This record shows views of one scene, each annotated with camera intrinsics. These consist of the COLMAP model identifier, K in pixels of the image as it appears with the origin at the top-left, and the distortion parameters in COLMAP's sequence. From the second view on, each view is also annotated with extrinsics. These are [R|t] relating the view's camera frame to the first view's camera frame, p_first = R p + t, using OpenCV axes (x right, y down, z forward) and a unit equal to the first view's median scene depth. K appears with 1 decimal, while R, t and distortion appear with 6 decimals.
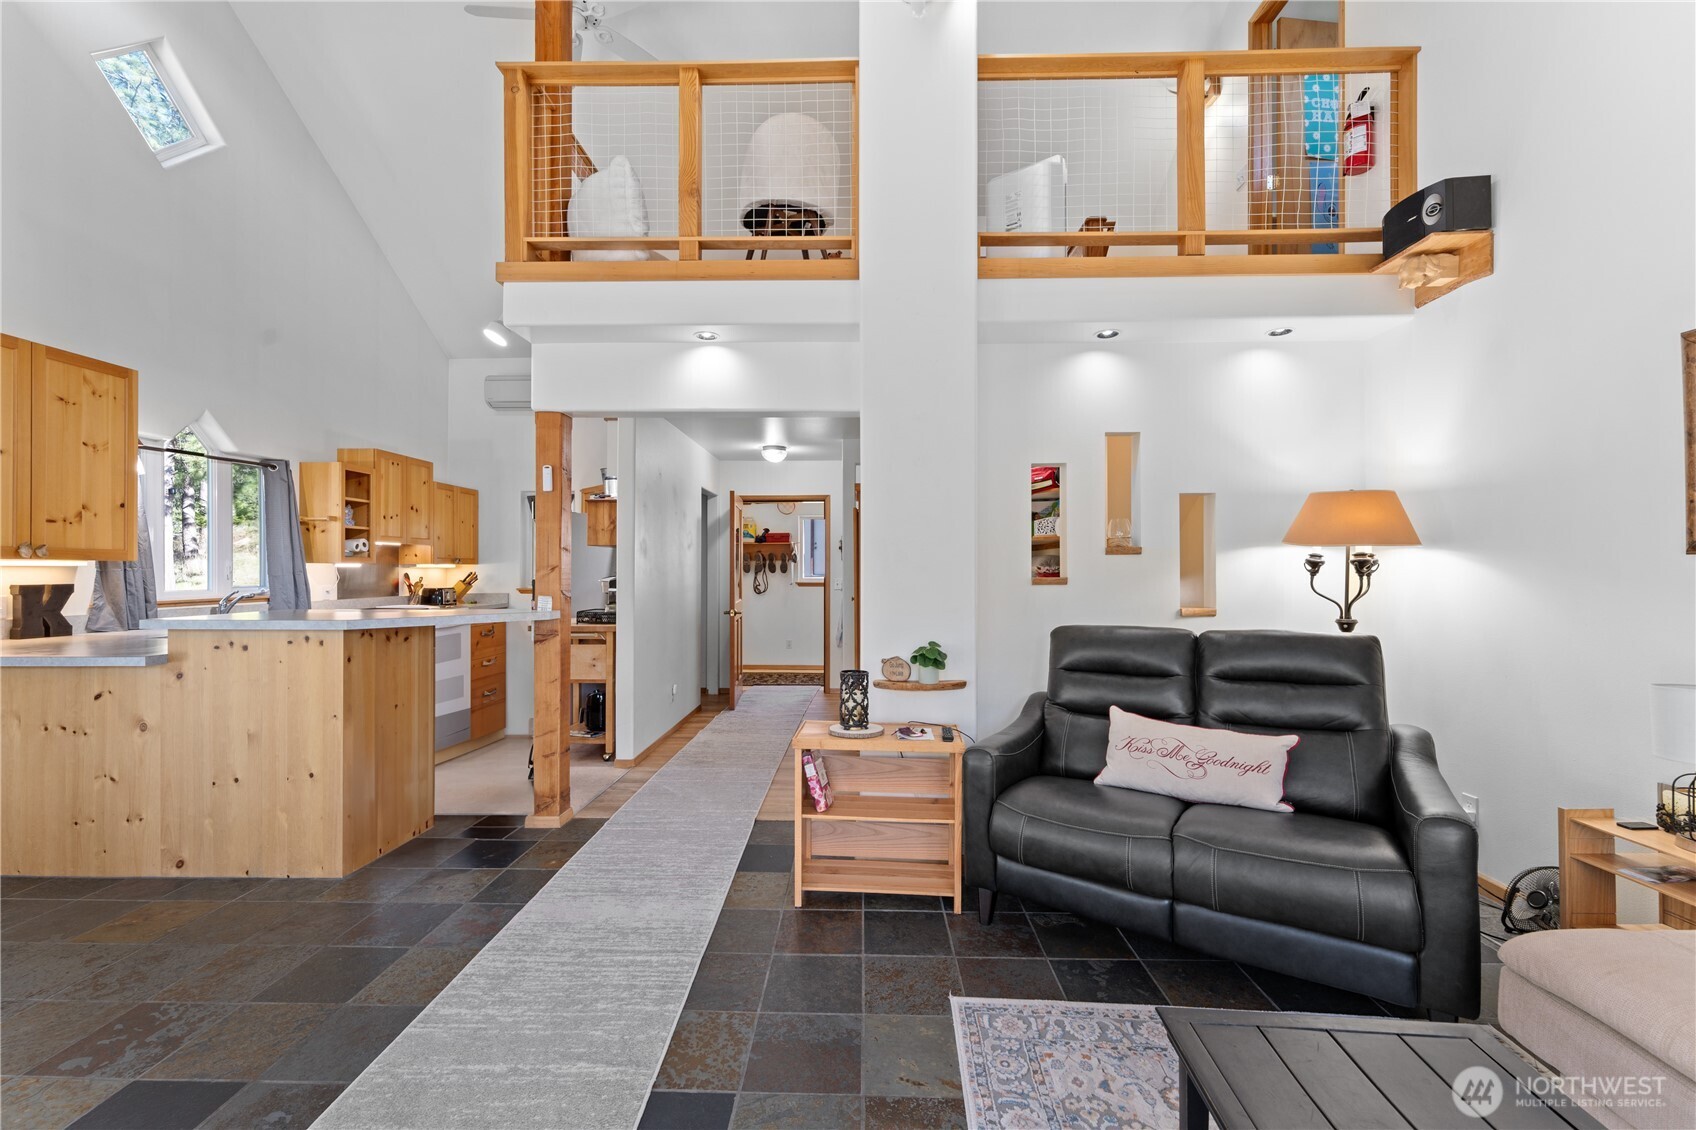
lens RADIAL K [[680.6, 0, 842.6], [0, 680.6, 566.2], [0, 0, 1]] dist [0.001175, -0.000309]
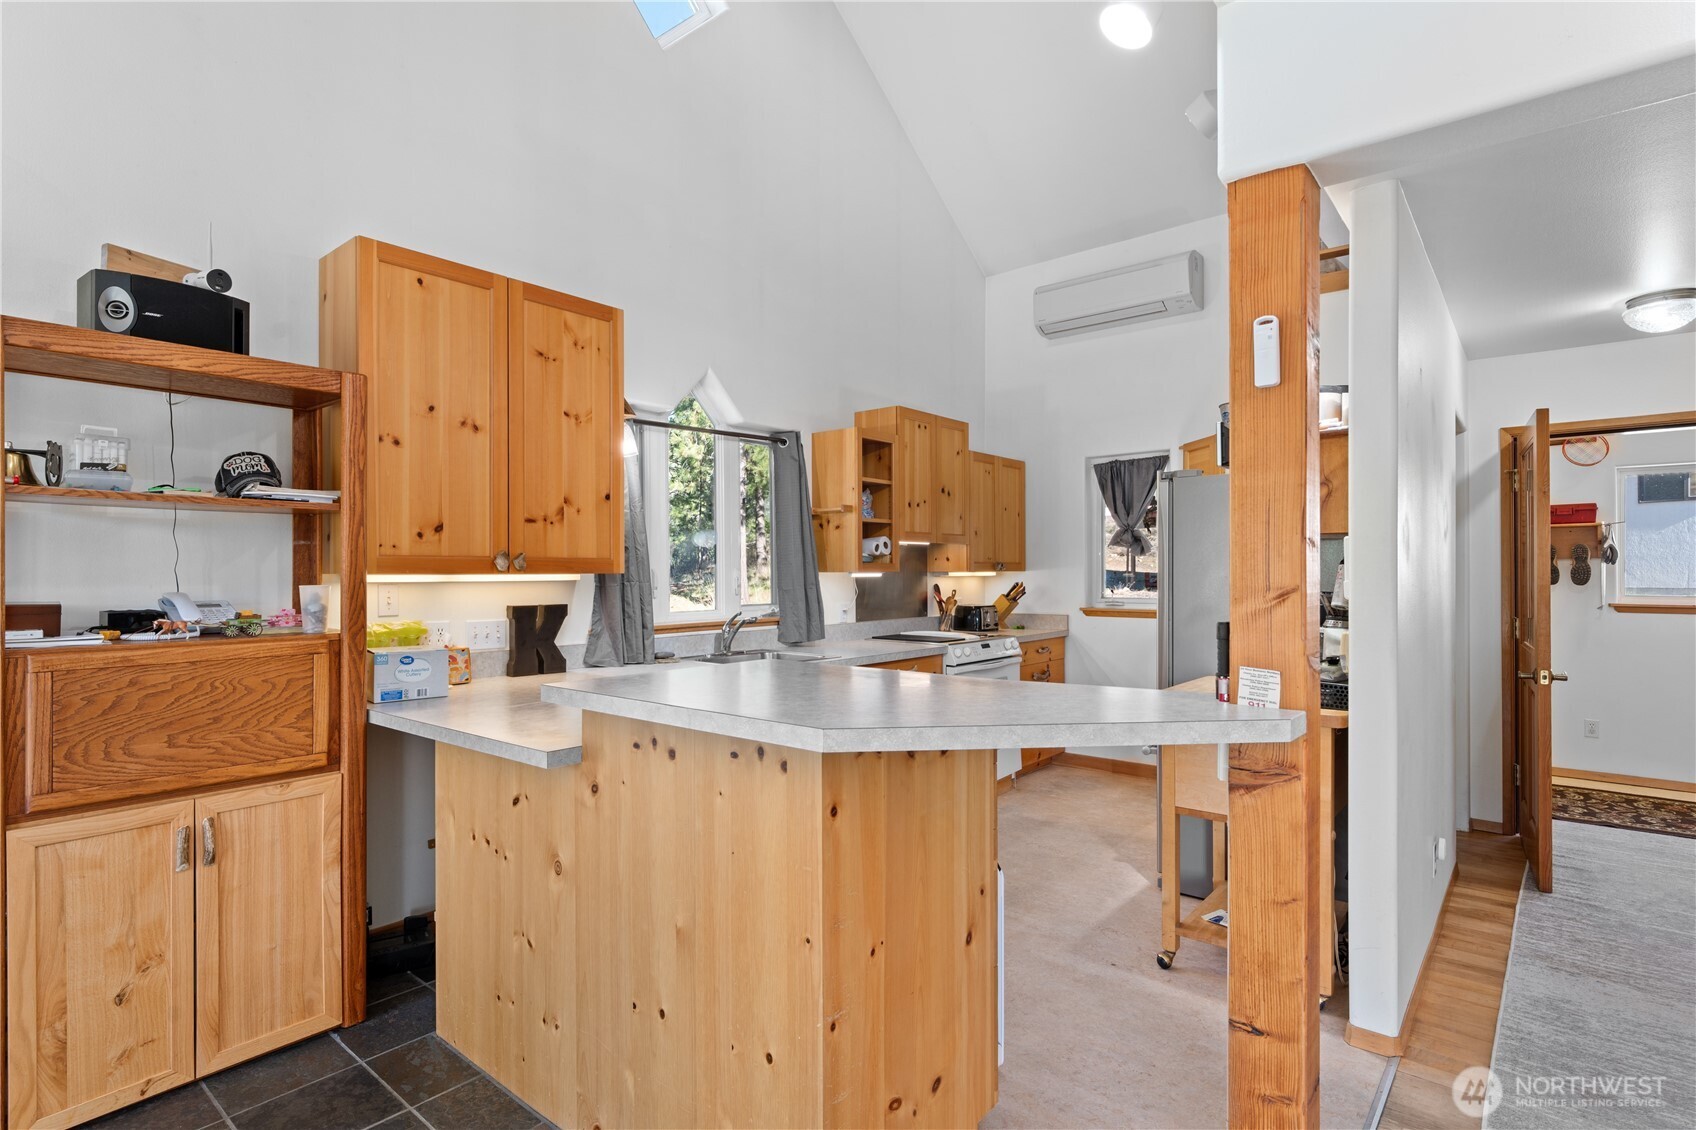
lens RADIAL K [[841.7, 0, 855.1], [0, 841.7, 569.0], [0, 0, 1]] dist [0.002697, -0.001612]
pose [[0.788863, -0.004861, -0.614549, -0.241841], [0.006135, 0.999981, -0.000034, -0.008878], [0.614538, -0.003743, 0.788878, 0.367983]]
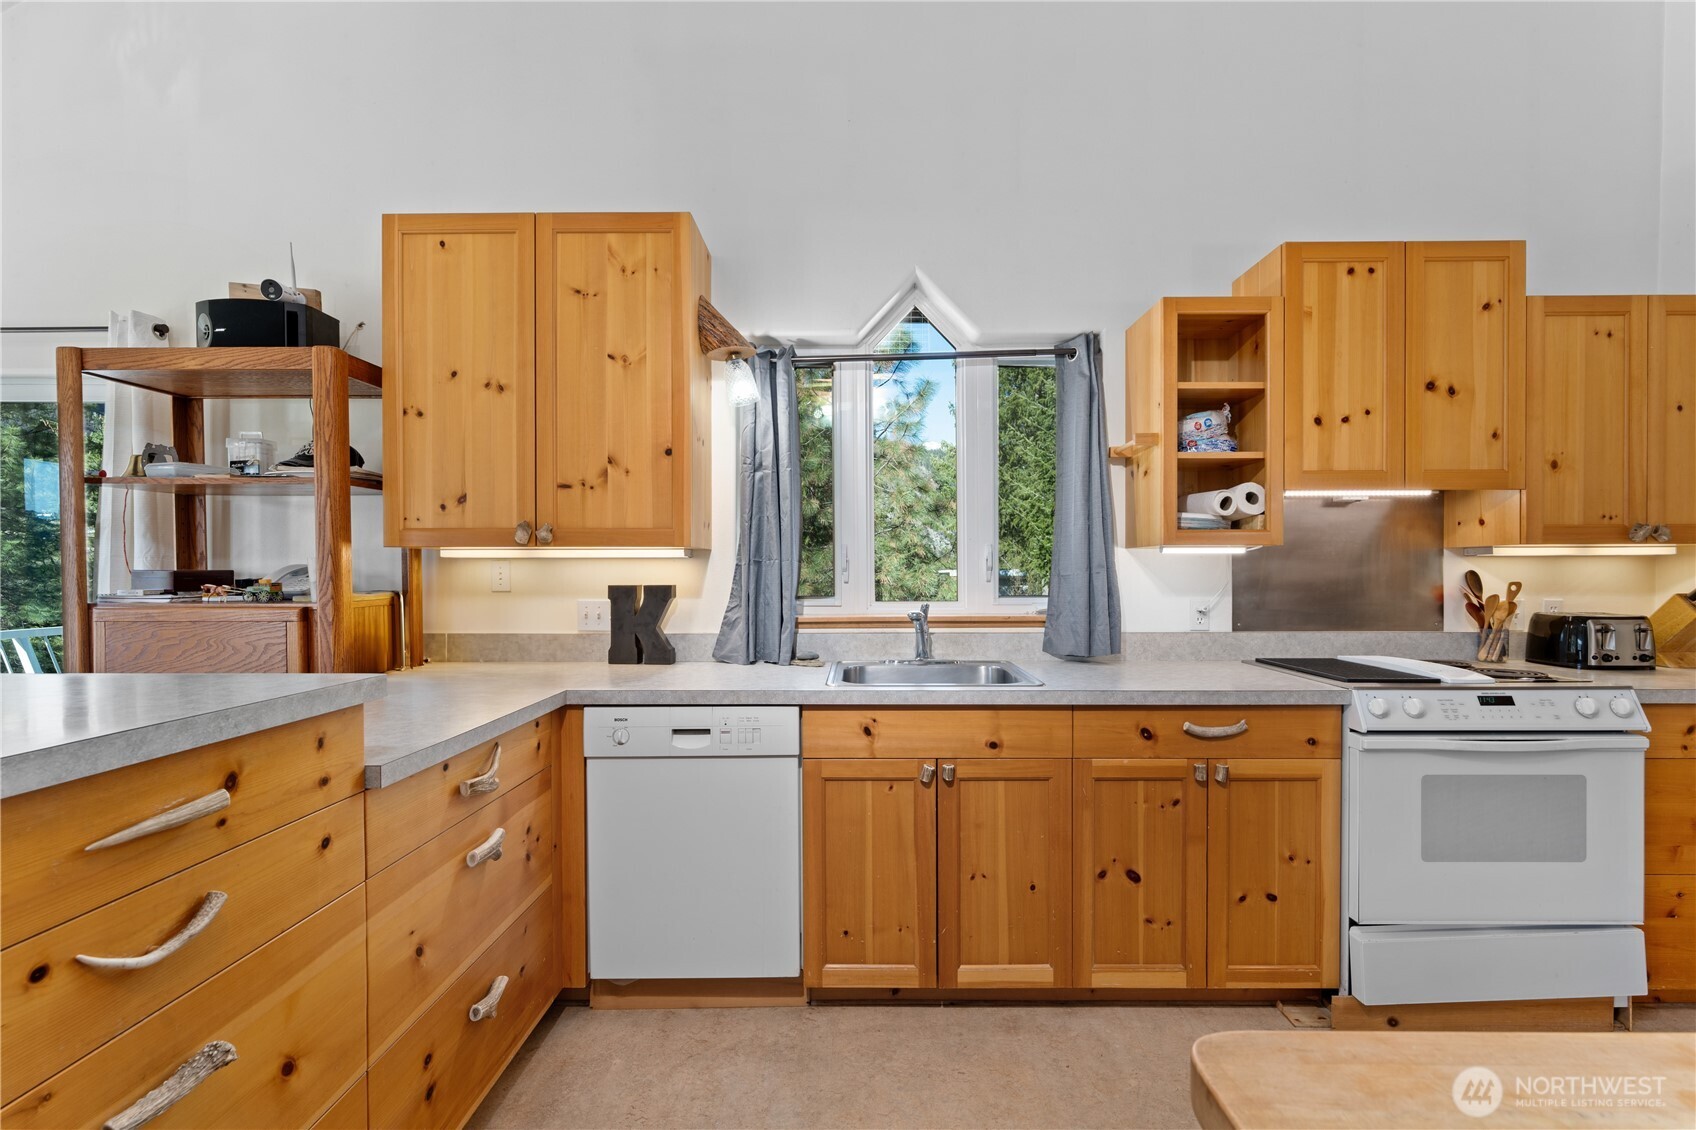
lens RADIAL K [[747.4, 0, 855.6], [0, 747.4, 578.1], [0, 0, 1]] dist [-0.003017, 0.000427]
pose [[0.015742, 0.008918, -0.999836, -0.335731], [0.006323, 0.999939, 0.009018, 0.011263], [0.999856, -0.006464, 0.015685, 0.931622]]
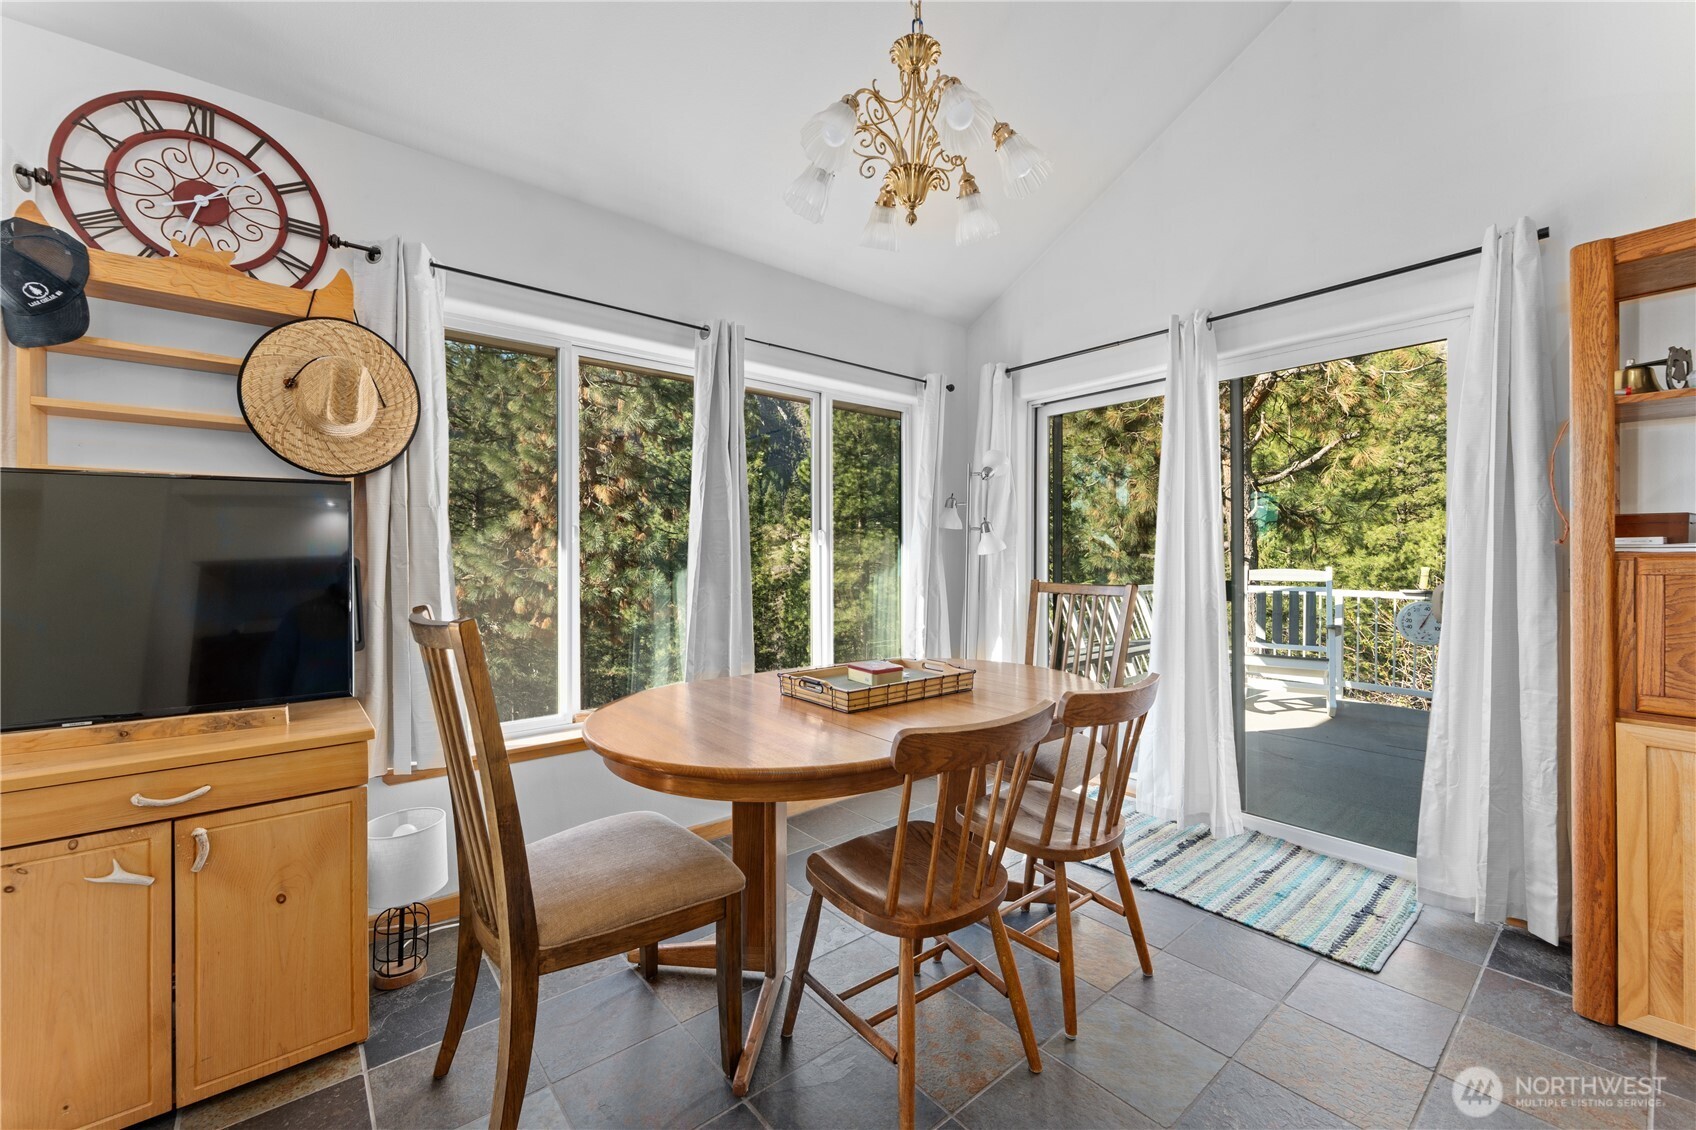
lens RADIAL K [[680.6, 0, 841.6], [0, 680.6, 561.1], [0, 0, 1]] dist [0.001175, -0.000309]
pose [[-0.755510, 0.000766, -0.655137, -0.284744], [0.002374, 0.999996, -0.001568, 0.031326], [0.655133, -0.002740, -0.755509, 0.439331]]
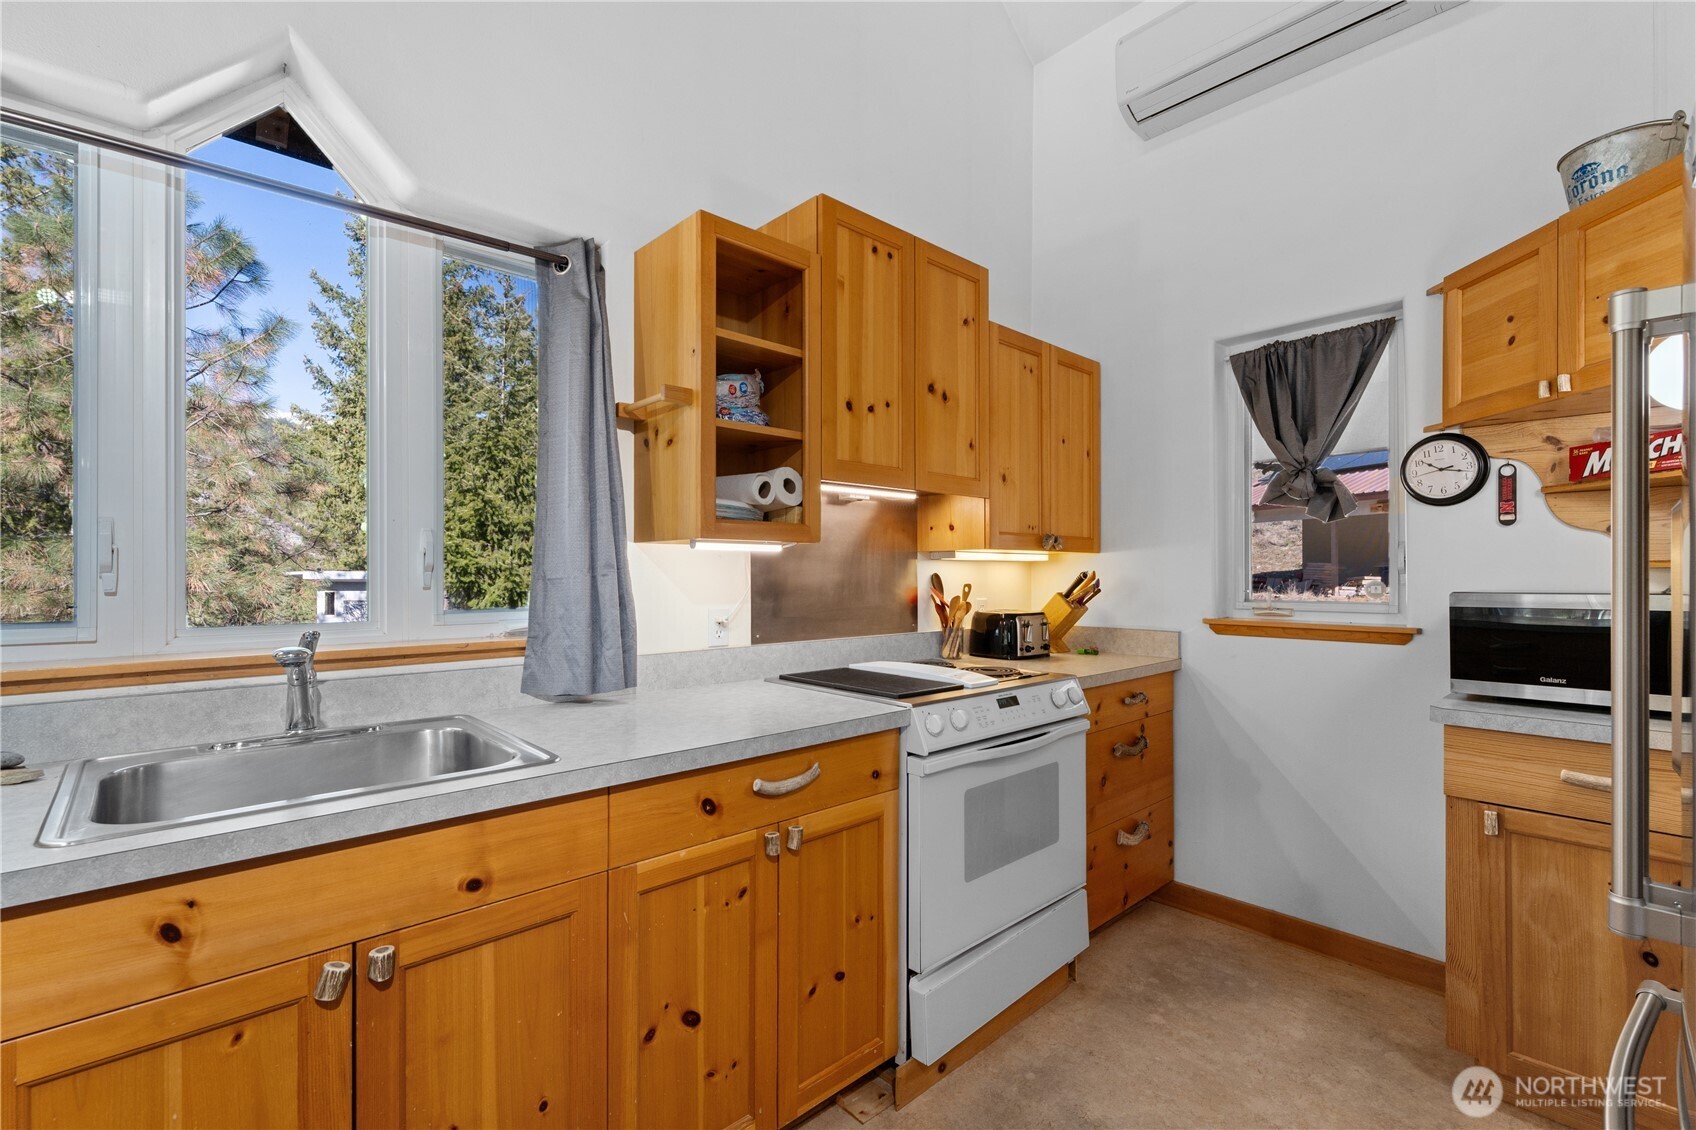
lens RADIAL K [[747.4, 0, 845.6], [0, 747.4, 570.1], [0, 0, 1]] dist [-0.003017, 0.000427]
pose [[0.697448, -0.003205, -0.716628, -0.518384], [0.002526, 0.999995, -0.002013, 0.012006], [0.716631, -0.000406, 0.697452, 0.936068]]
